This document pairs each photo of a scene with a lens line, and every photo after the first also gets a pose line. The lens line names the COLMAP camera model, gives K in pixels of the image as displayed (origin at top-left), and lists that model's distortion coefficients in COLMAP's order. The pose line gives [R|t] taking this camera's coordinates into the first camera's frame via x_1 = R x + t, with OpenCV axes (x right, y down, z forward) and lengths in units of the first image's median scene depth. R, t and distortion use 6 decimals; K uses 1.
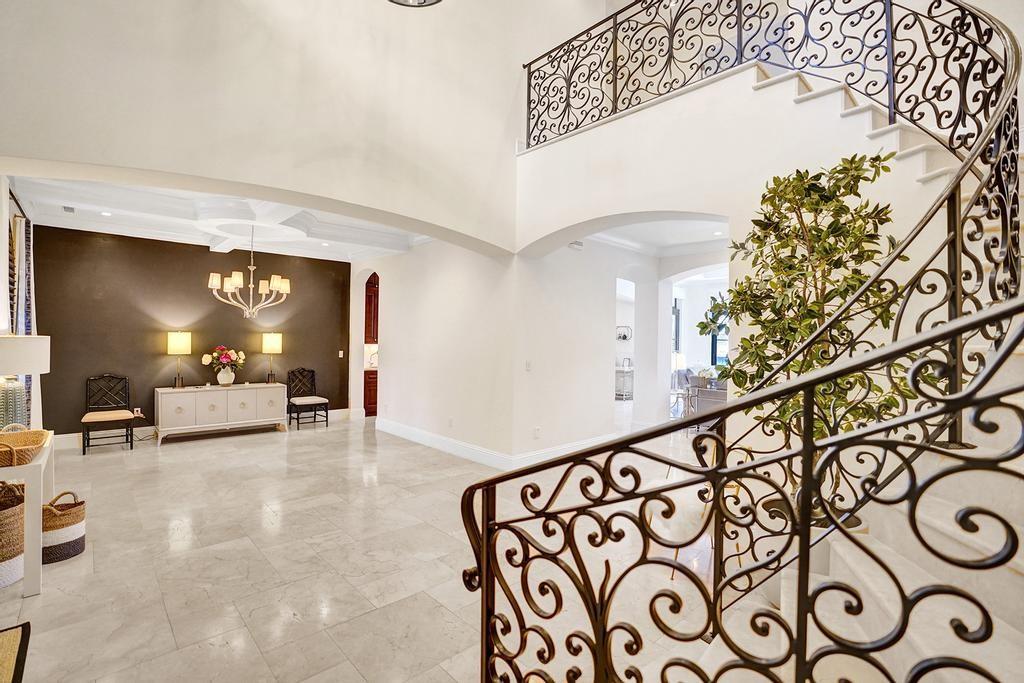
lens RADIAL K [[477.9, 0, 513.8], [0, 477.9, 332.1], [0, 0, 1]] dist [-0.069567, 0.023699]
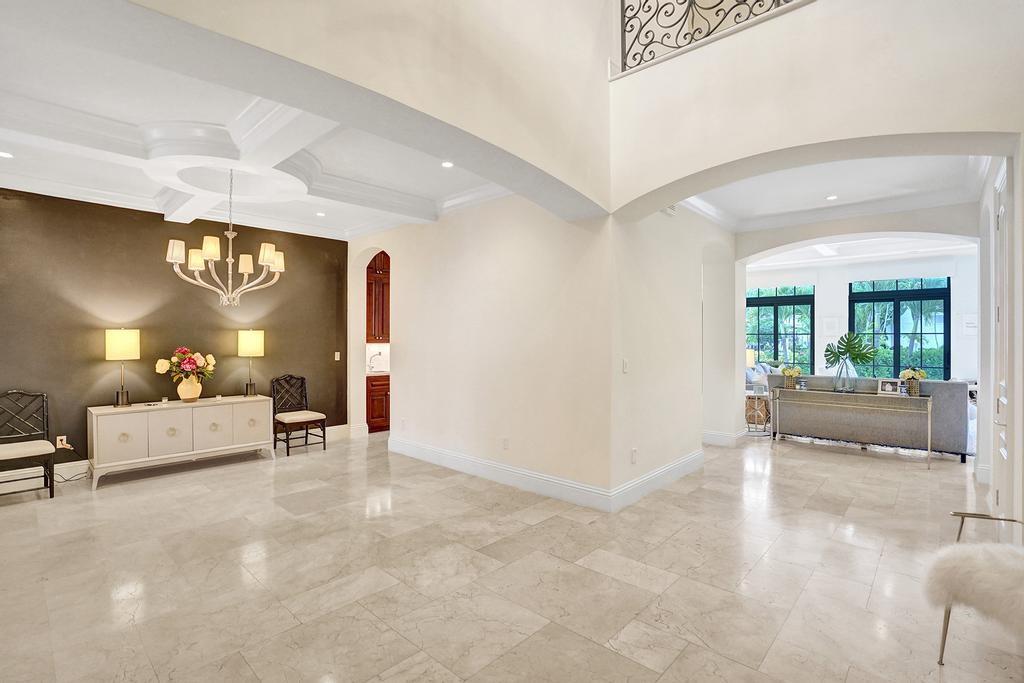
lens RADIAL K [[477.4, 0, 508.6], [0, 477.4, 335.1], [0, 0, 1]] dist [-0.065842, 0.023768]
pose [[0.997188, -0.013306, 0.073746, -0.176313], [0.012902, 0.999899, 0.005947, 0.013118], [-0.073818, -0.004979, 0.997259, 0.242270]]
